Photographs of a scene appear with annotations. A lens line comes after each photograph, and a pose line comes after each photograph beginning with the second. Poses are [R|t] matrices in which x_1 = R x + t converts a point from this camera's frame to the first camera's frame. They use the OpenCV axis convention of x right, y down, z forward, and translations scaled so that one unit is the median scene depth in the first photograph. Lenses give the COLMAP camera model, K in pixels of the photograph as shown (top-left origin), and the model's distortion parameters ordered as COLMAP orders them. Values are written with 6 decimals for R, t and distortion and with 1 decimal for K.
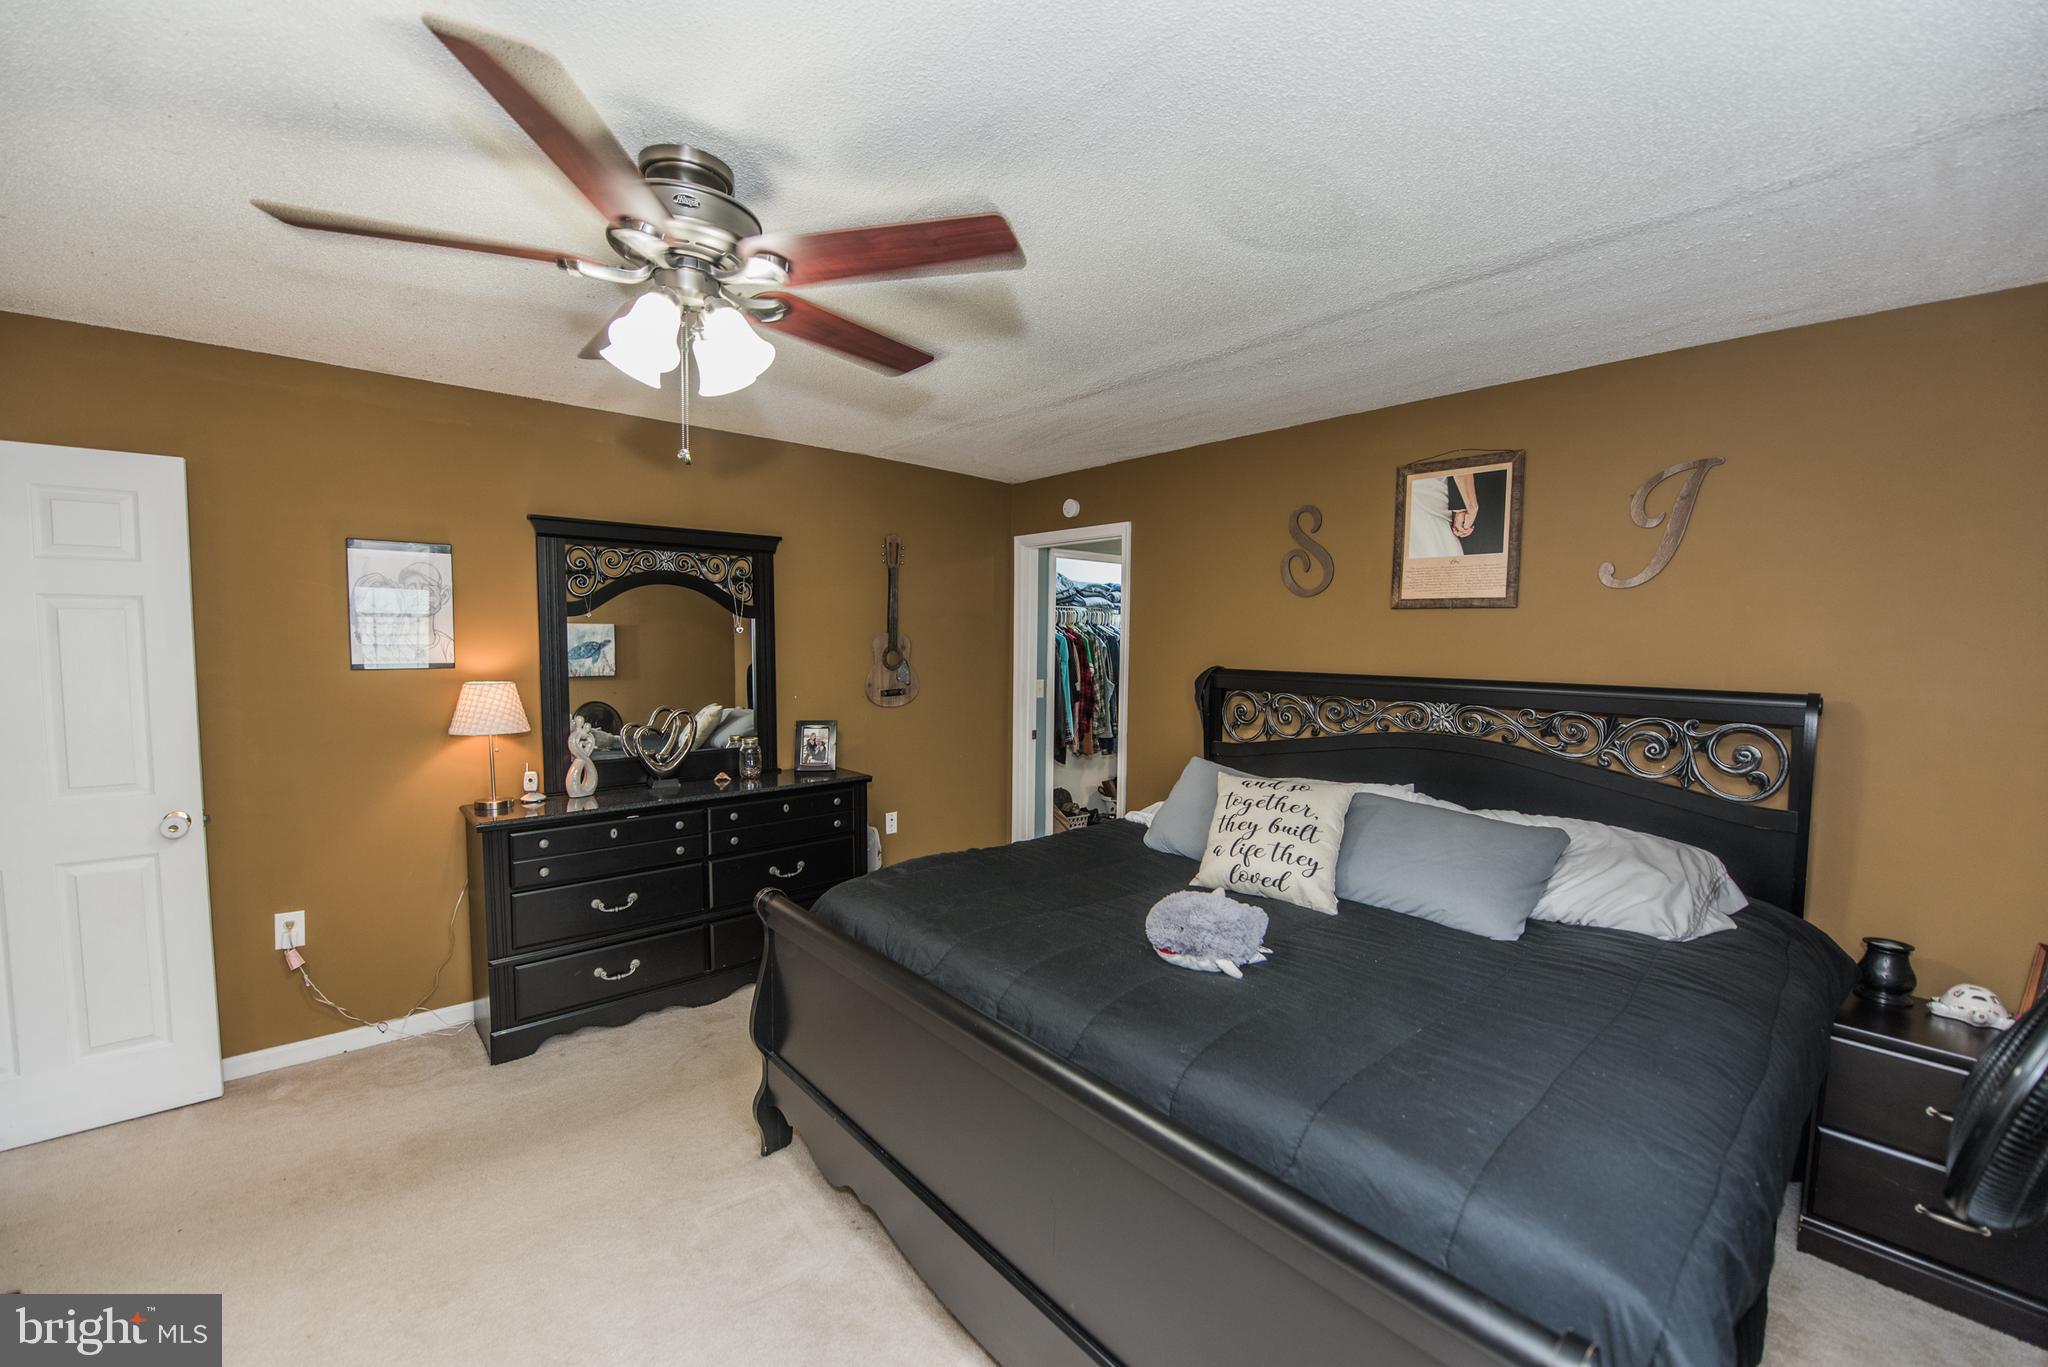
lens RADIAL K [[813.6, 0, 1021.6], [0, 813.6, 690.4], [0, 0, 1]] dist [-0.017346, -0.000860]
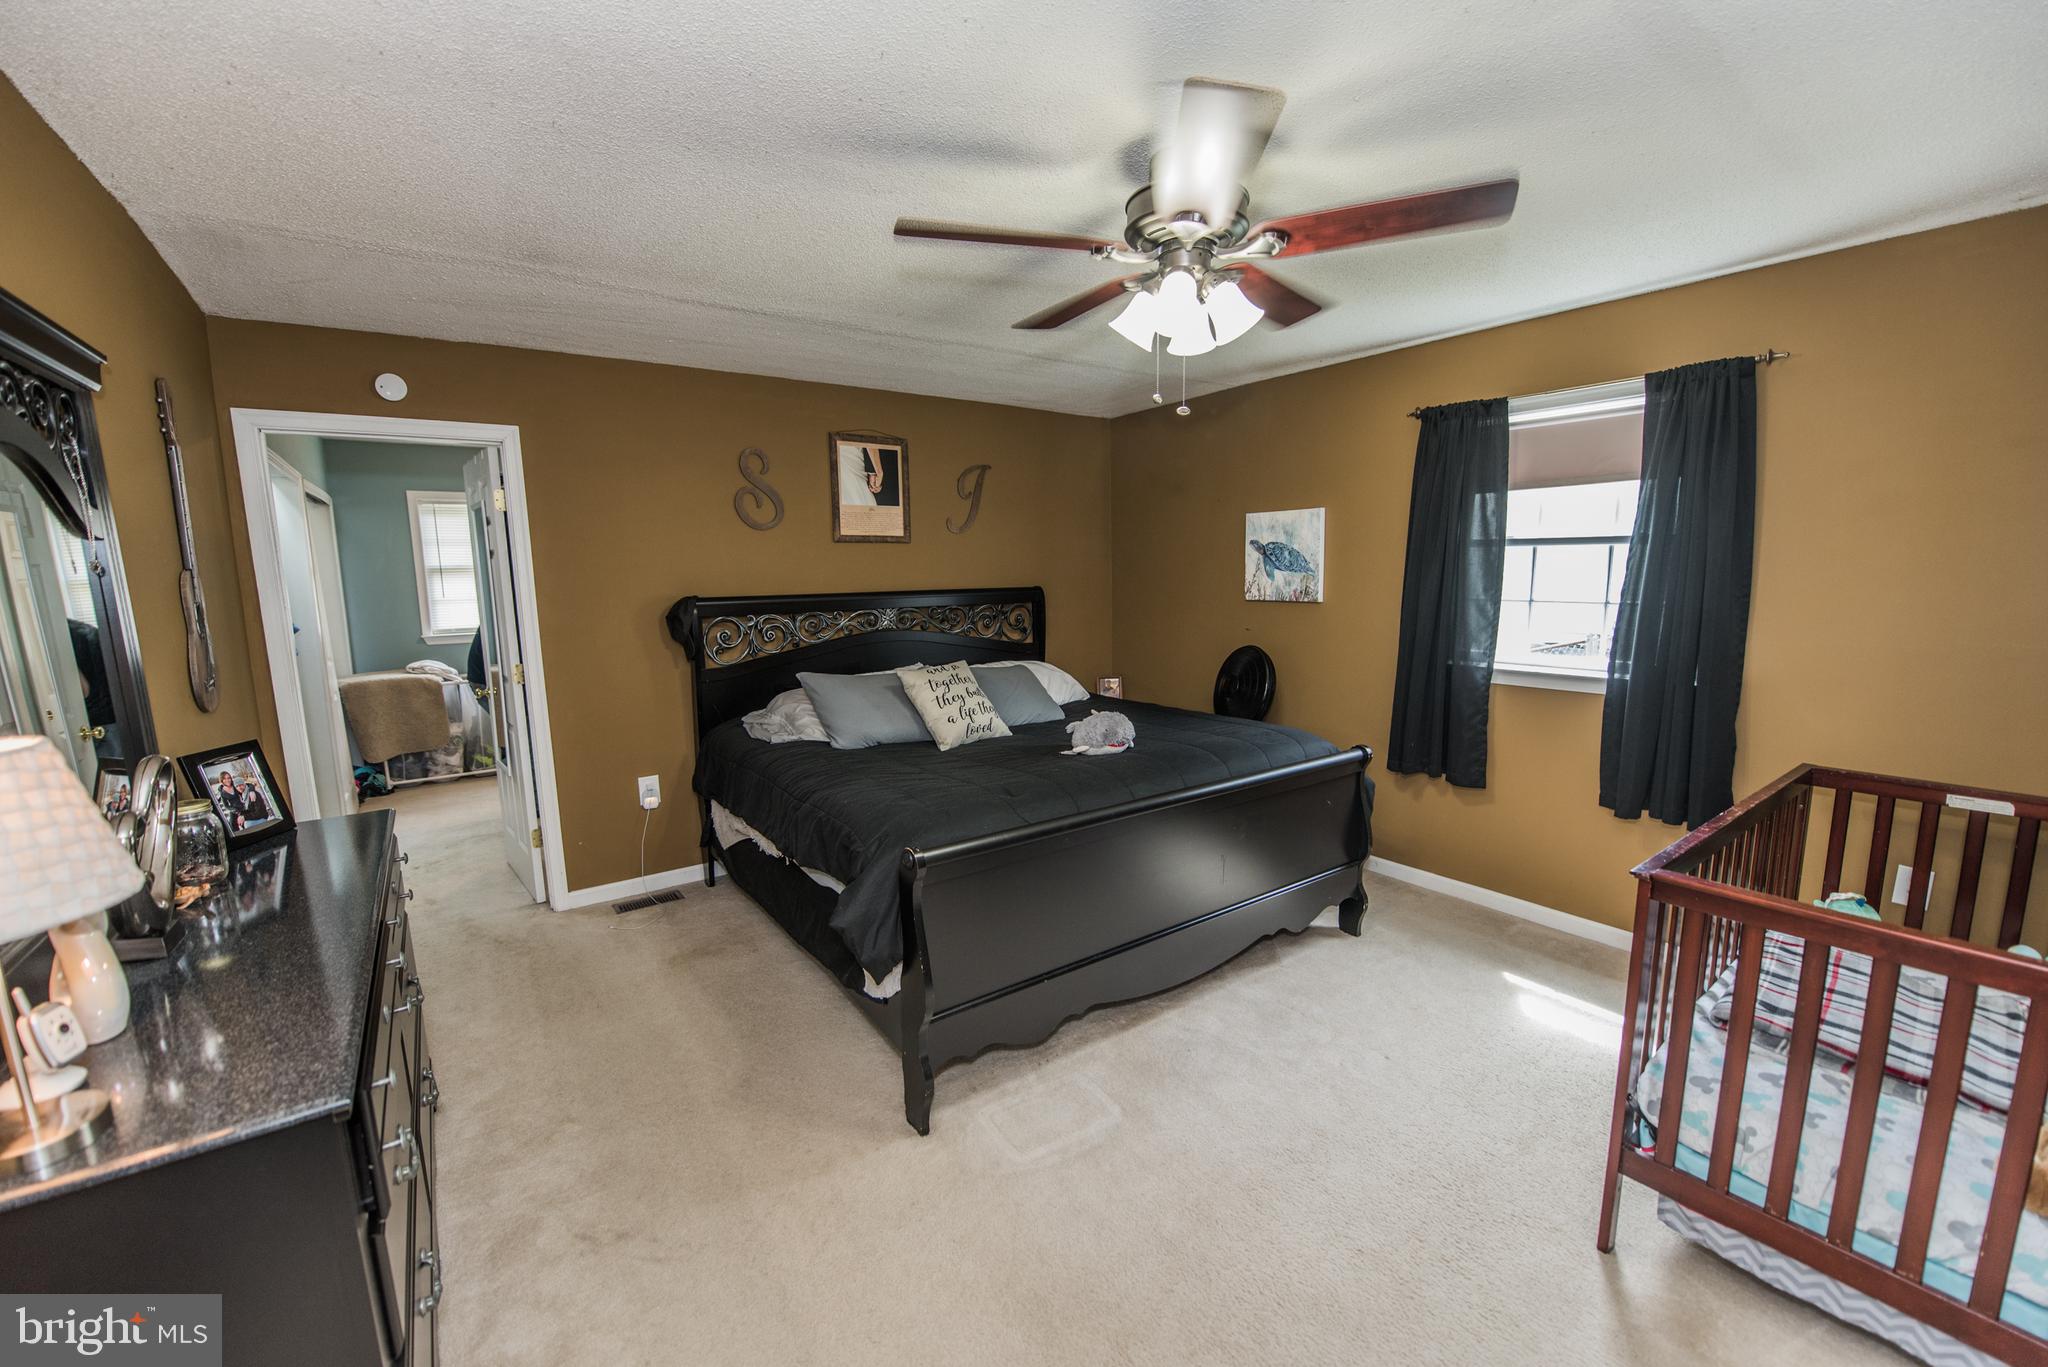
lens RADIAL K [[813.6, 0, 1018.8], [0, 813.6, 683.6], [0, 0, 1]] dist [-0.017346, -0.000860]
pose [[0.105532, -0.152229, 0.982695, -0.878713], [0.084592, 0.986005, 0.143658, -0.040003], [-0.990811, 0.067967, 0.116933, 0.589928]]
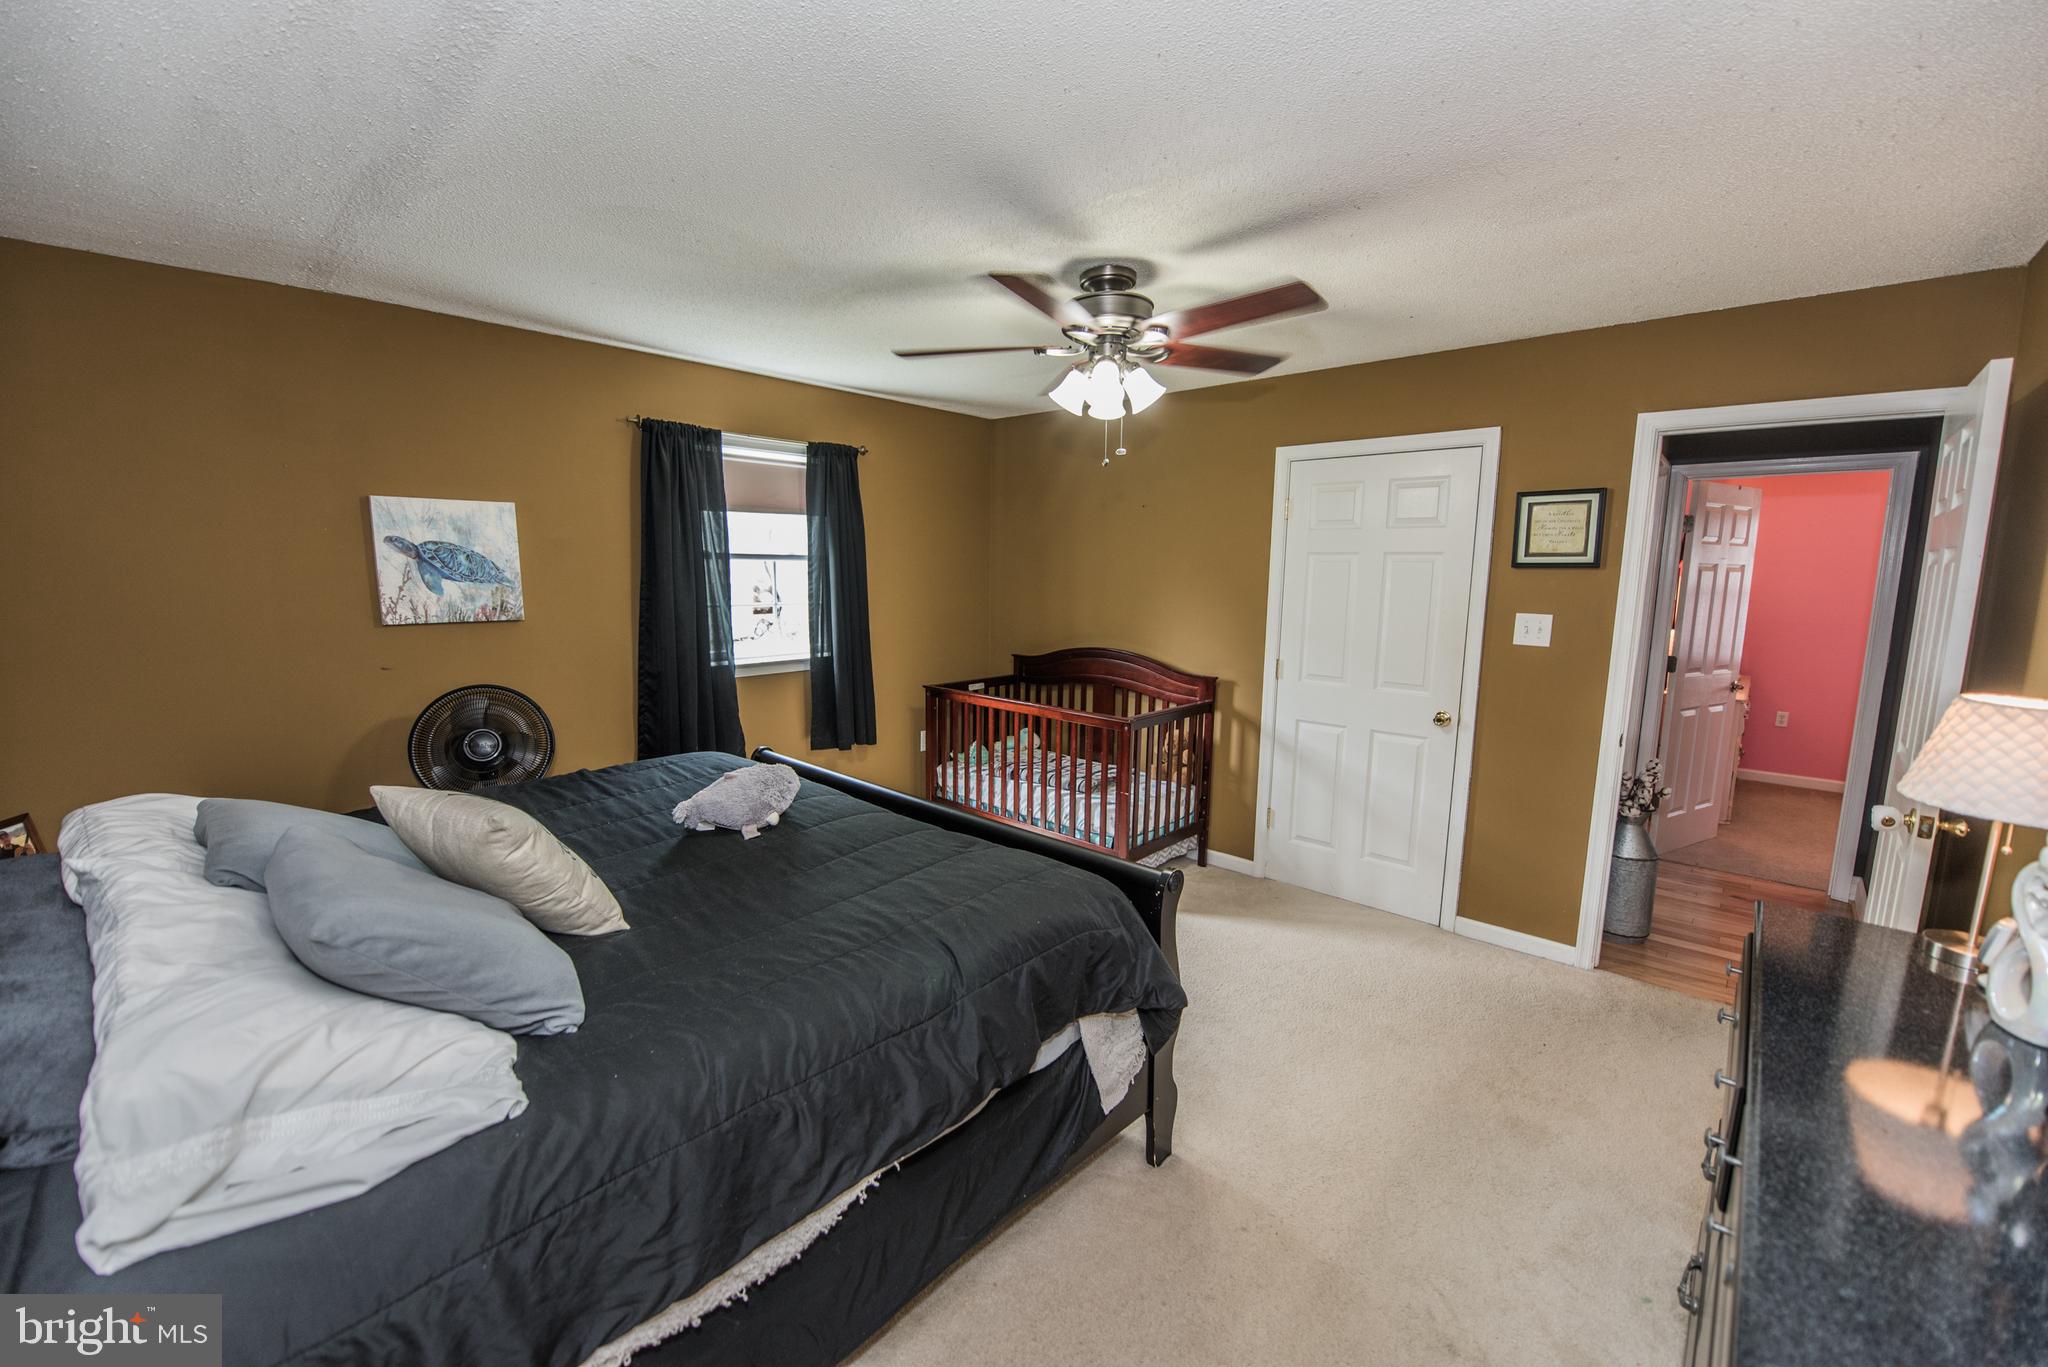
lens RADIAL K [[813.6, 0, 1019.0], [0, 813.6, 690.3], [0, 0, 1]] dist [-0.017346, -0.000860]
pose [[-0.995691, -0.007083, -0.092465, -0.052792], [-0.027049, 0.975905, 0.216512, -0.097711], [0.088703, 0.218080, -0.971891, 1.373896]]
